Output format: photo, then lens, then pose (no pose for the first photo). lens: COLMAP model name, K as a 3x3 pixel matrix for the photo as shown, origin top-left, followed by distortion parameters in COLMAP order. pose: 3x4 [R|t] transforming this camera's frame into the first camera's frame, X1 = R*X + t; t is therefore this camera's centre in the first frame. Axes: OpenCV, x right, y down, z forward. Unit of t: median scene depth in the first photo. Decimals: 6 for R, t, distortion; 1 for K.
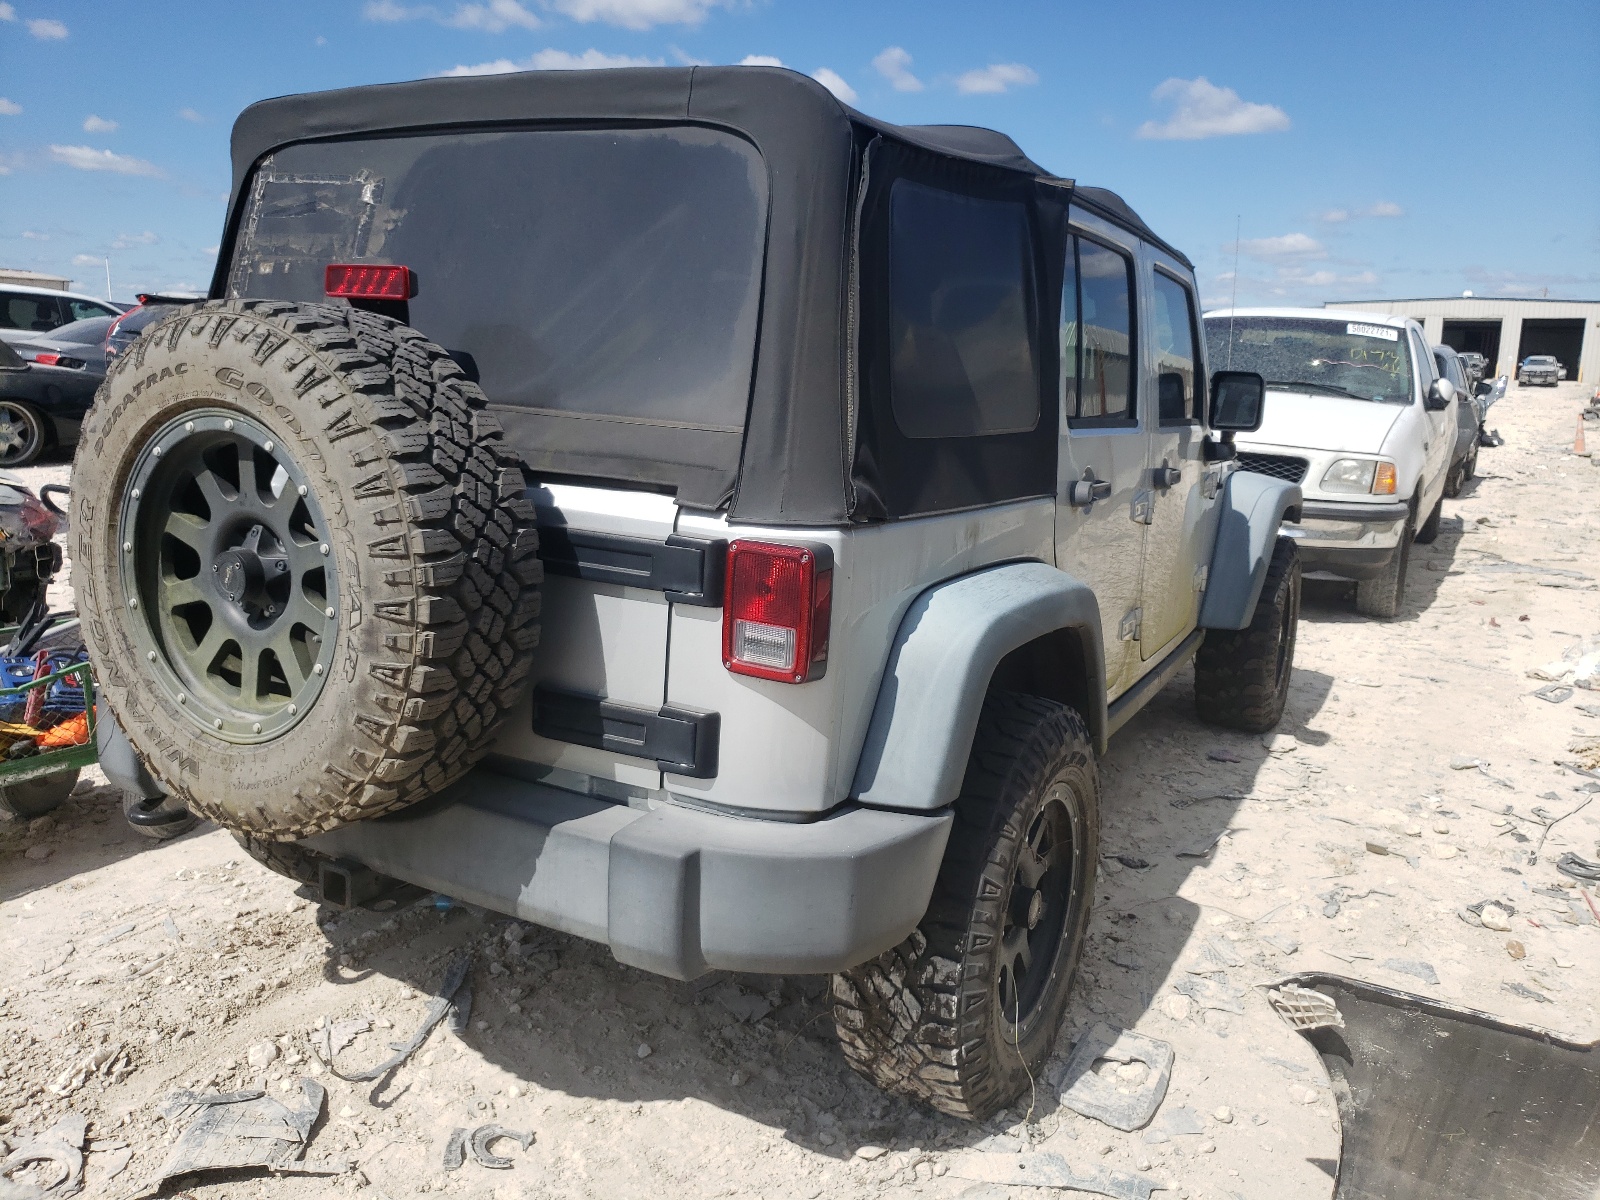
lens RADIAL K [[1197.6, 0, 794.7], [0, 1197.6, 594.4], [0, 0, 1]] dist [0.007212, 0.008252]
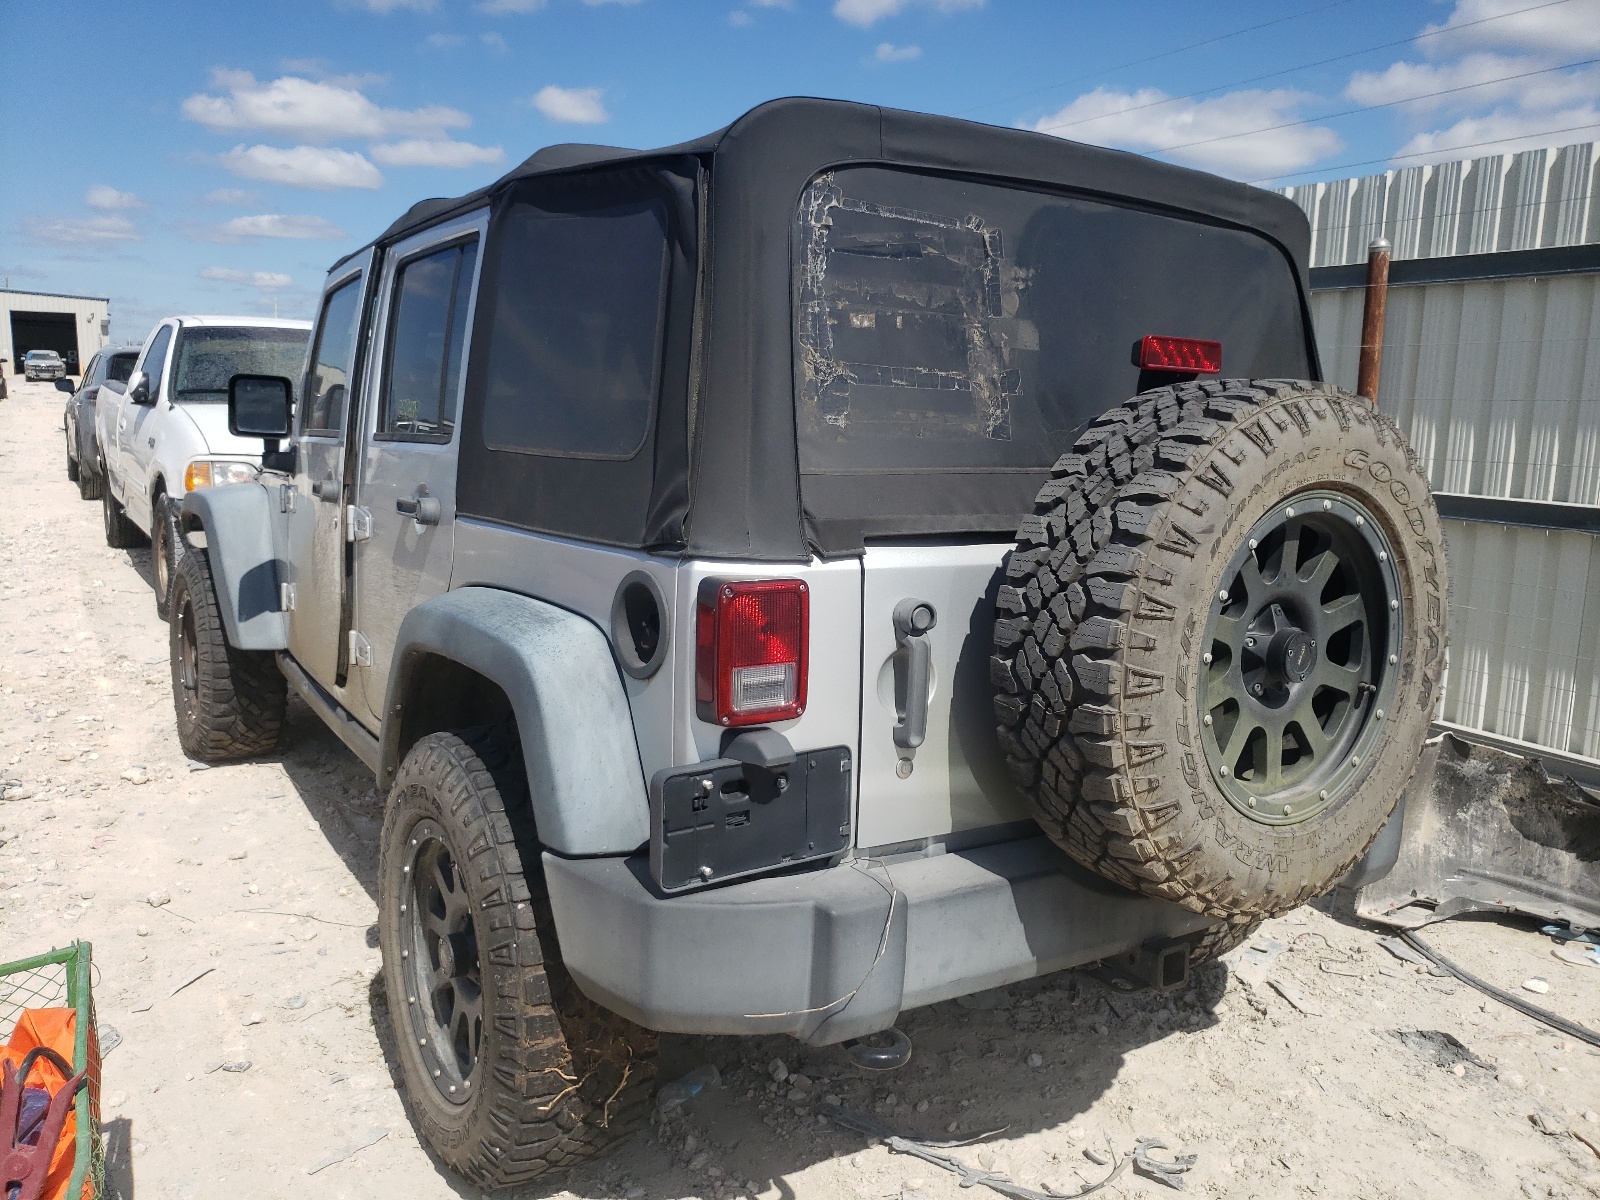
lens RADIAL K [[1197.6, 0, 794.7], [0, 1197.6, 594.4], [0, 0, 1]] dist [0.007212, 0.008252]
pose [[0.502546, -0.166794, 0.848308, -1.228035], [0.165393, 0.981639, 0.095029, -0.185860], [-0.848583, 0.092548, 0.520906, 0.675936]]
